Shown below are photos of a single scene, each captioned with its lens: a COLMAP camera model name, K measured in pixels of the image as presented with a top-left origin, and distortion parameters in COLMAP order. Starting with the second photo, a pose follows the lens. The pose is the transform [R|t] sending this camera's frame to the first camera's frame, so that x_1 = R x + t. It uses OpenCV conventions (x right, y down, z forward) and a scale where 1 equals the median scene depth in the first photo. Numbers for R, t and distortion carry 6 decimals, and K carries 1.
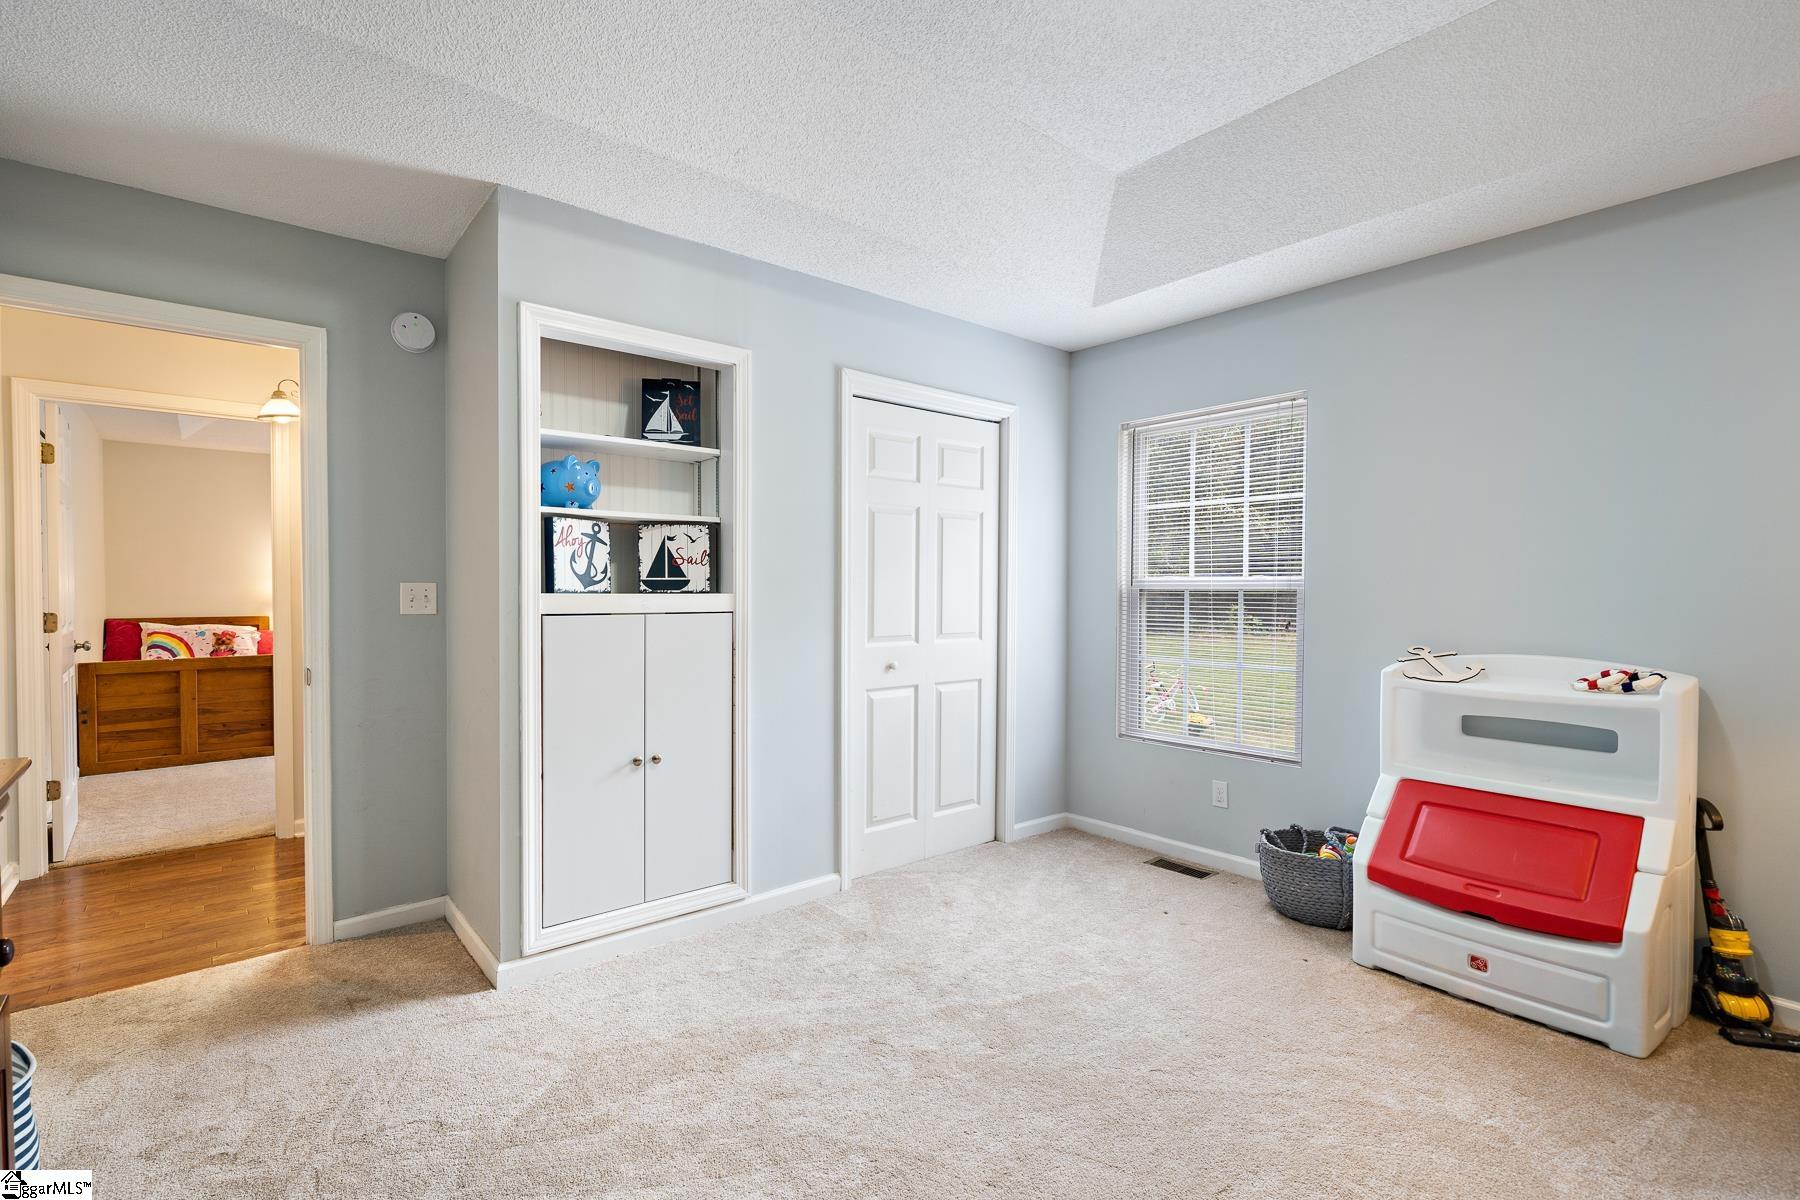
lens RADIAL K [[827.6, 0, 885.2], [0, 827.6, 604.5], [0, 0, 1]] dist [-0.000047, 0.000019]
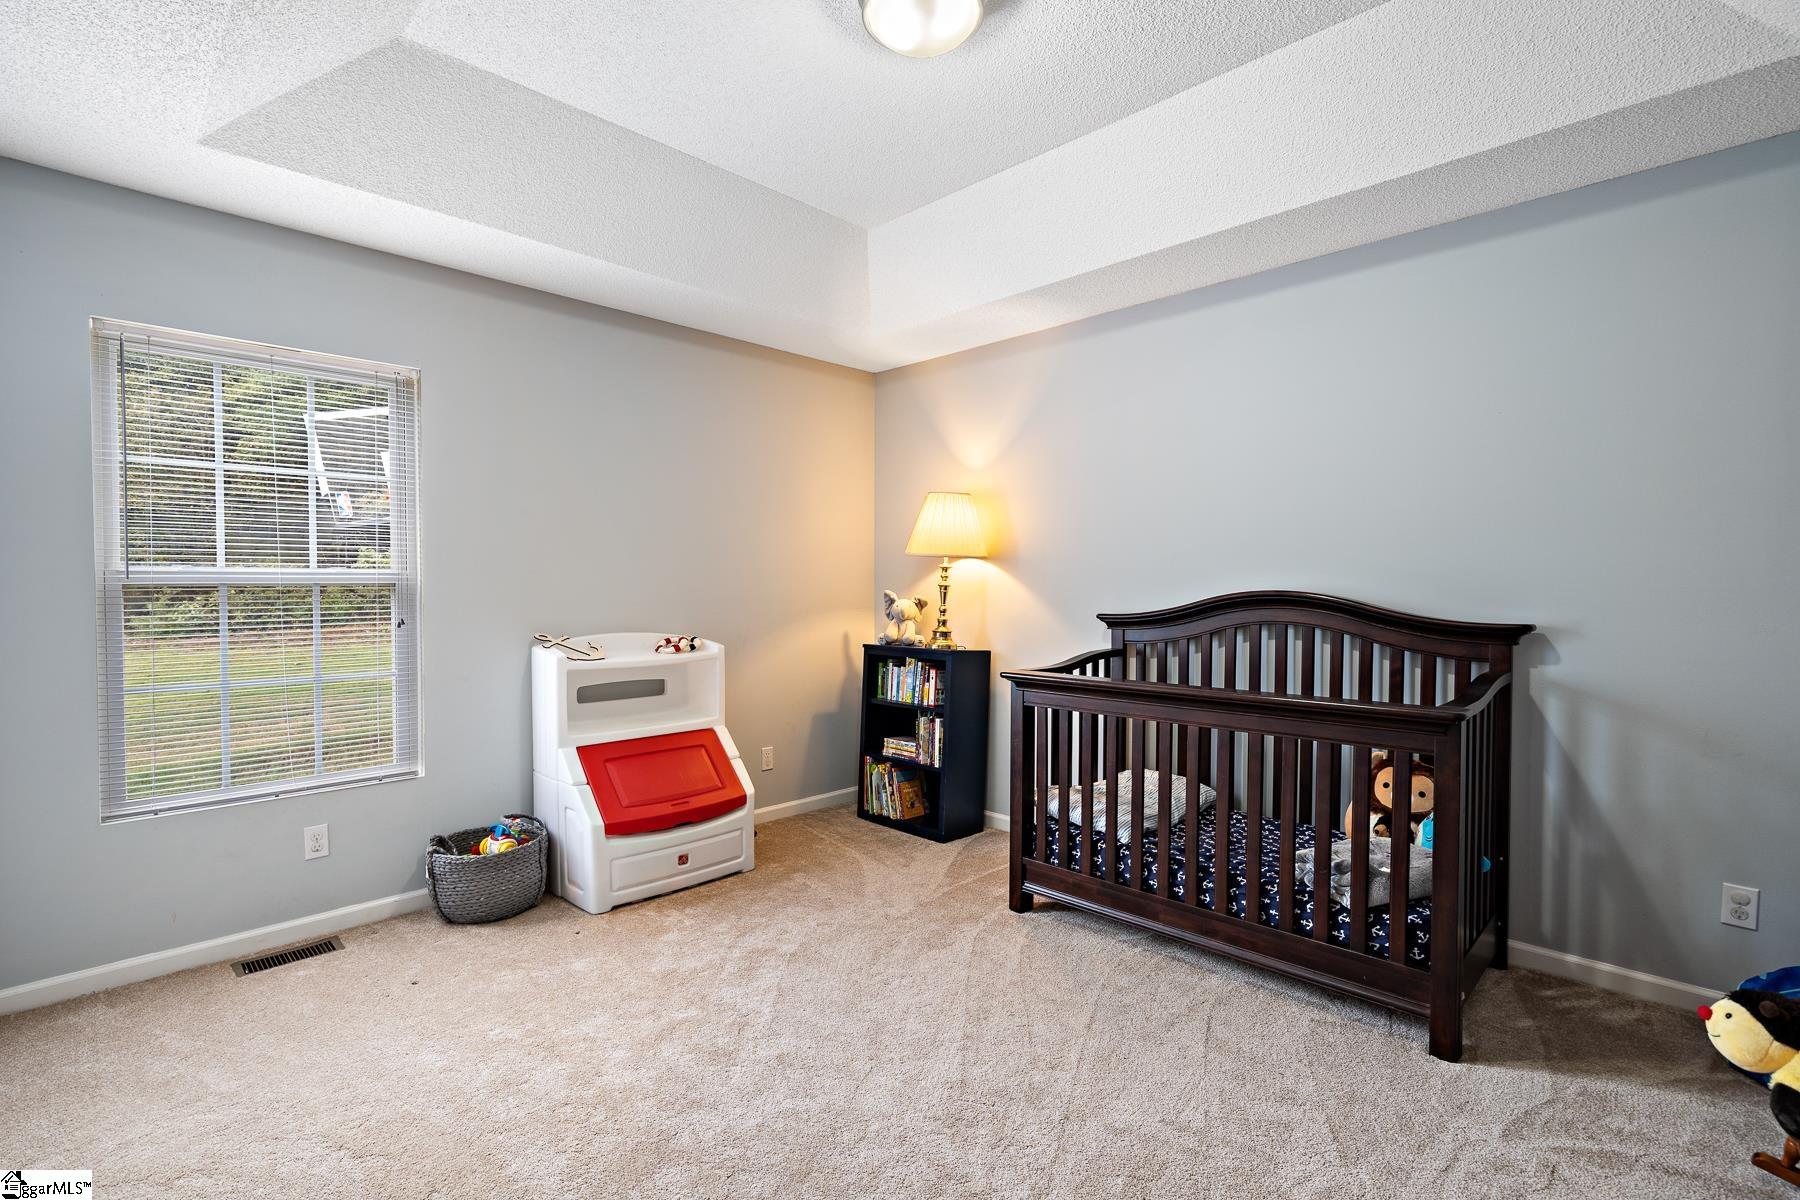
lens RADIAL K [[827.6, 0, 885.2], [0, 827.6, 604.5], [0, 0, 1]] dist [-0.000047, 0.000019]
pose [[-0.099126, -0.029576, 0.994635, -0.521190], [0.018855, 0.999323, 0.031595, -0.016316], [-0.994896, 0.021886, -0.098501, 0.635273]]
